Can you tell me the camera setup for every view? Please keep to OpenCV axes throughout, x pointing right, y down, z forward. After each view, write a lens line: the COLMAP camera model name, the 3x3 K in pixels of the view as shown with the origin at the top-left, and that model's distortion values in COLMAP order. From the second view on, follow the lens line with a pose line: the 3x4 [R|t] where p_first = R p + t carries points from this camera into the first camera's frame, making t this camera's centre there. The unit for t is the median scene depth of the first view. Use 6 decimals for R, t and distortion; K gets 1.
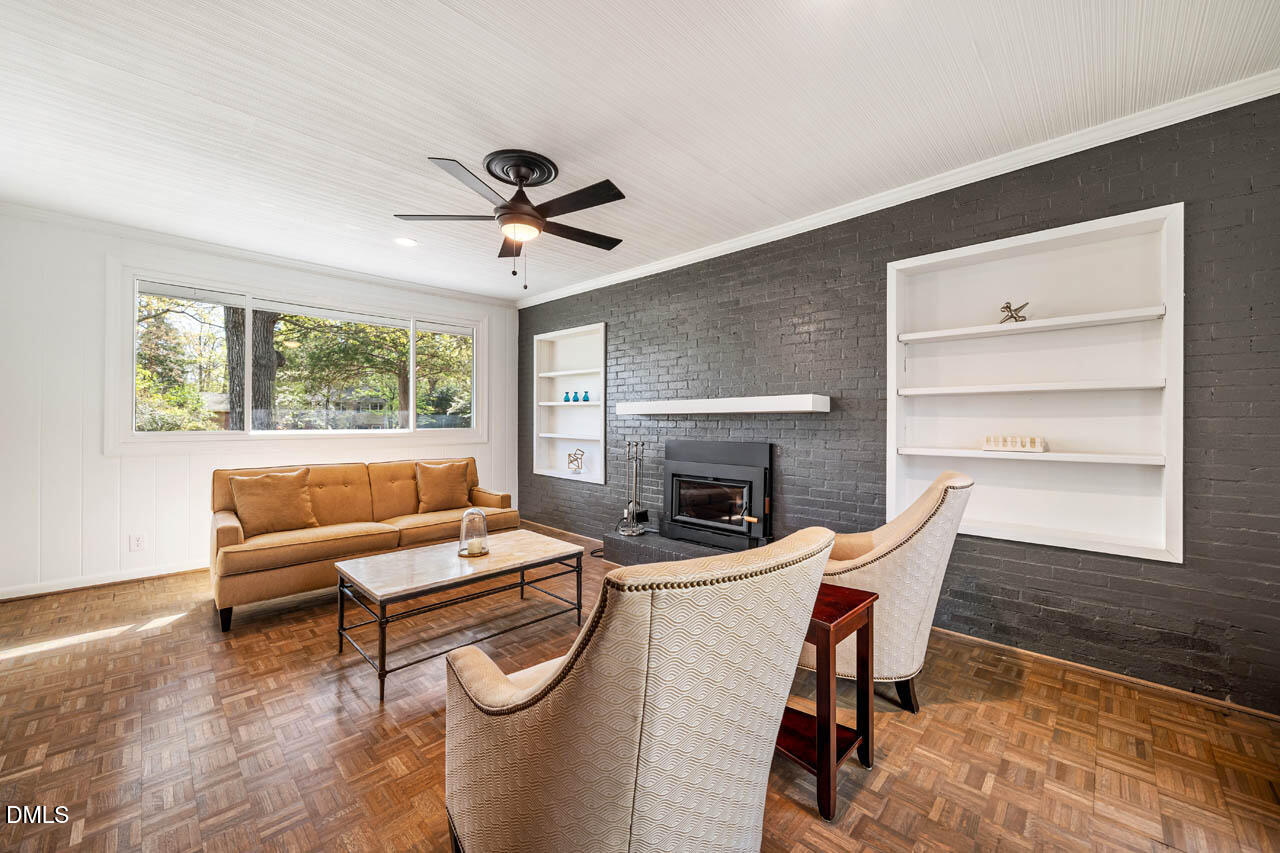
lens RADIAL K [[483.9, 0, 634.0], [0, 483.9, 419.2], [0, 0, 1]] dist [-0.012091, 0.000178]
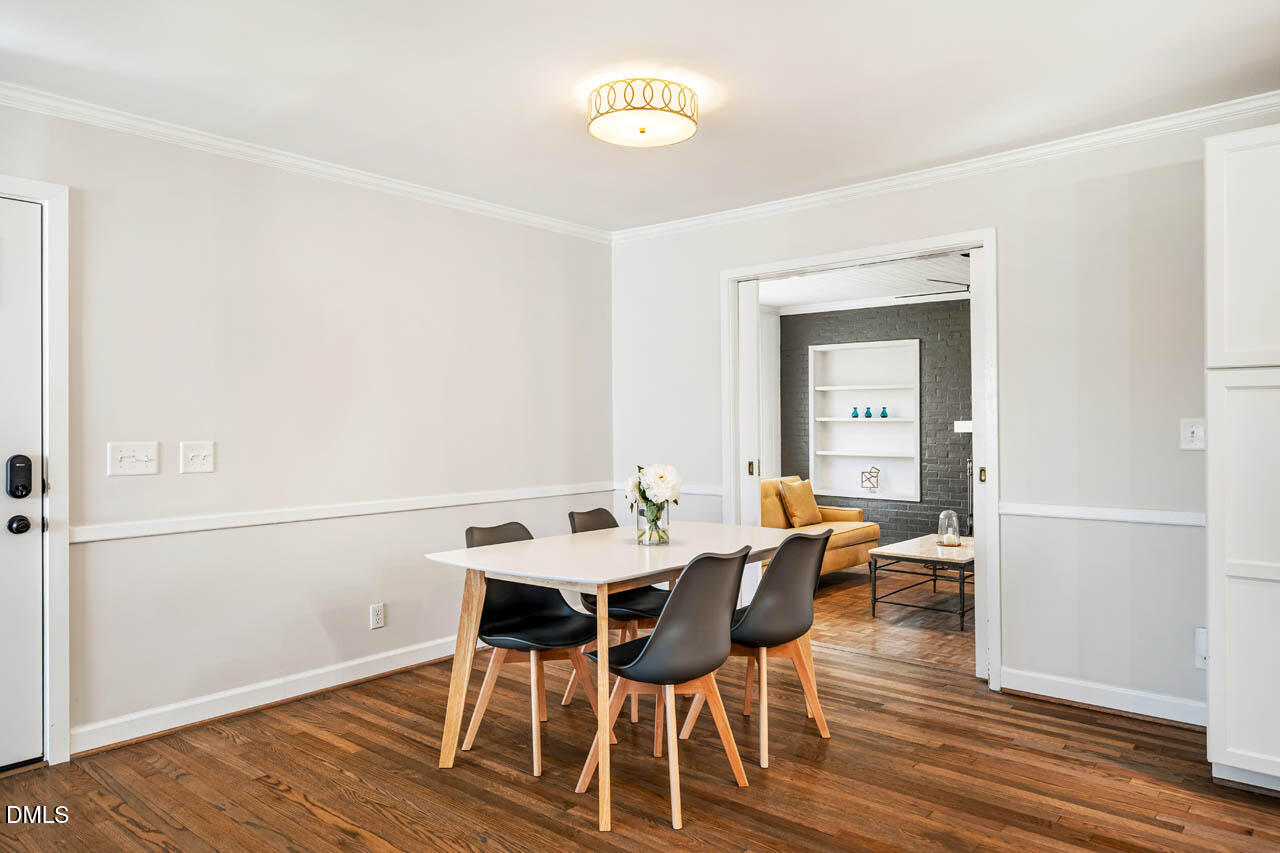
lens RADIAL K [[834.9, 0, 640.1], [0, 834.9, 417.8], [0, 0, 1]] dist [0.002301, 0.001756]
pose [[0.997370, -0.007988, 0.072039, -0.933032], [0.008648, 0.999923, -0.008865, -0.034048], [-0.071963, 0.009465, 0.997362, -0.826404]]
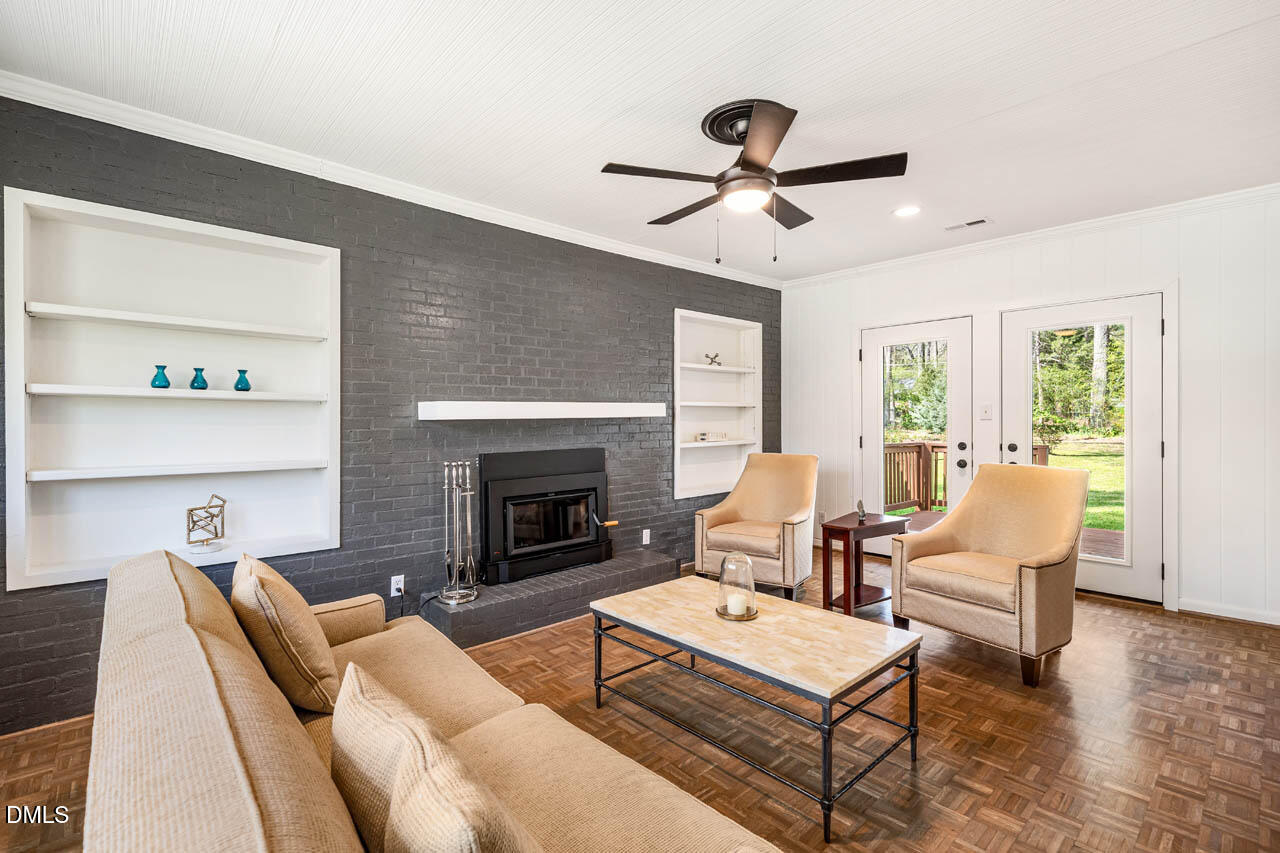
lens RADIAL K [[587.6, 0, 648.9], [0, 587.6, 420.8], [0, 0, 1]] dist [0.001727, 0.000358]
pose [[0.039009, -0.006867, 0.999215, -0.868504], [0.003459, 0.999971, 0.006737, -0.013503], [-0.999233, 0.003194, 0.039031, 0.773799]]
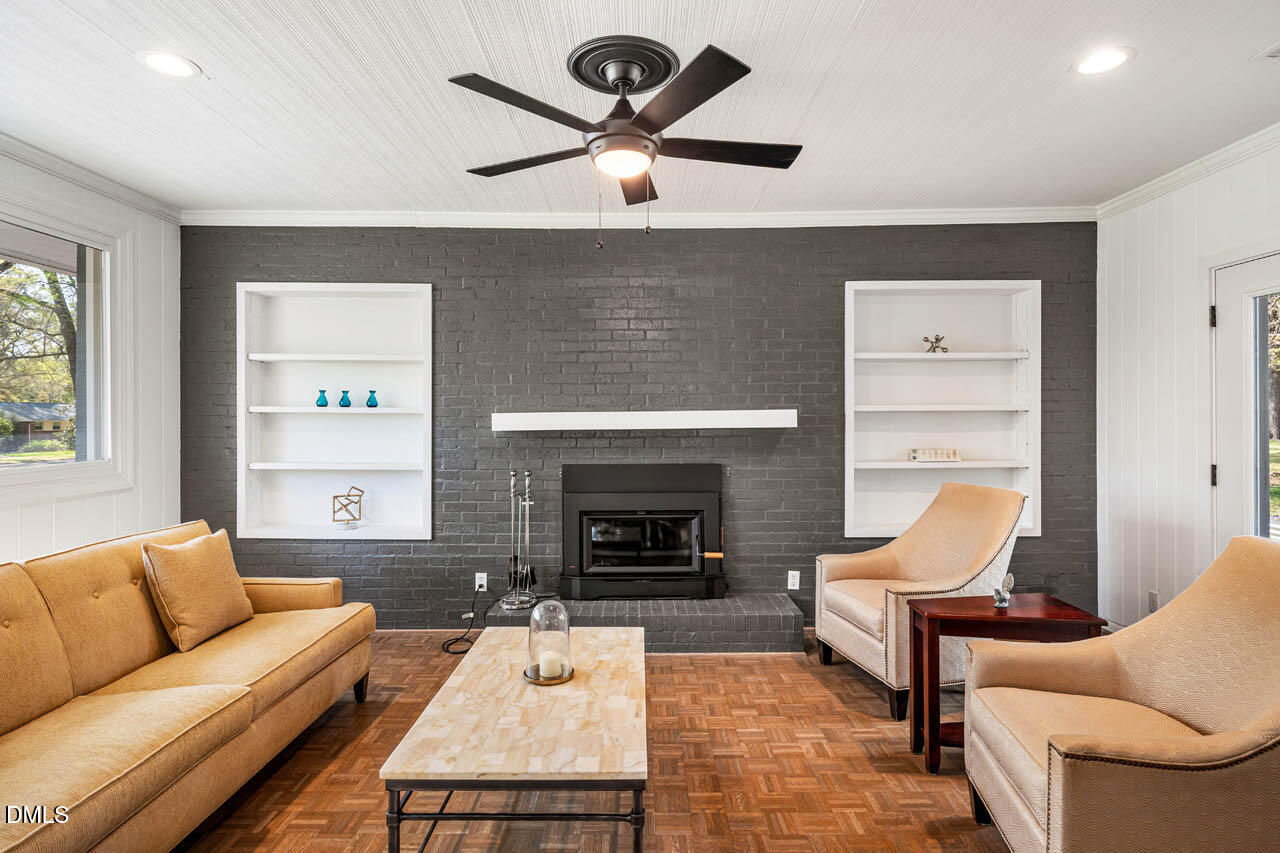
lens RADIAL K [[665.2, 0, 635.6], [0, 665.2, 421.8], [0, 0, 1]] dist [0.000698, 0.000198]
pose [[0.710682, -0.005560, 0.703491, -0.594833], [0.004241, 0.999984, 0.003619, -0.026692], [-0.703501, 0.000411, 0.710694, 0.240535]]
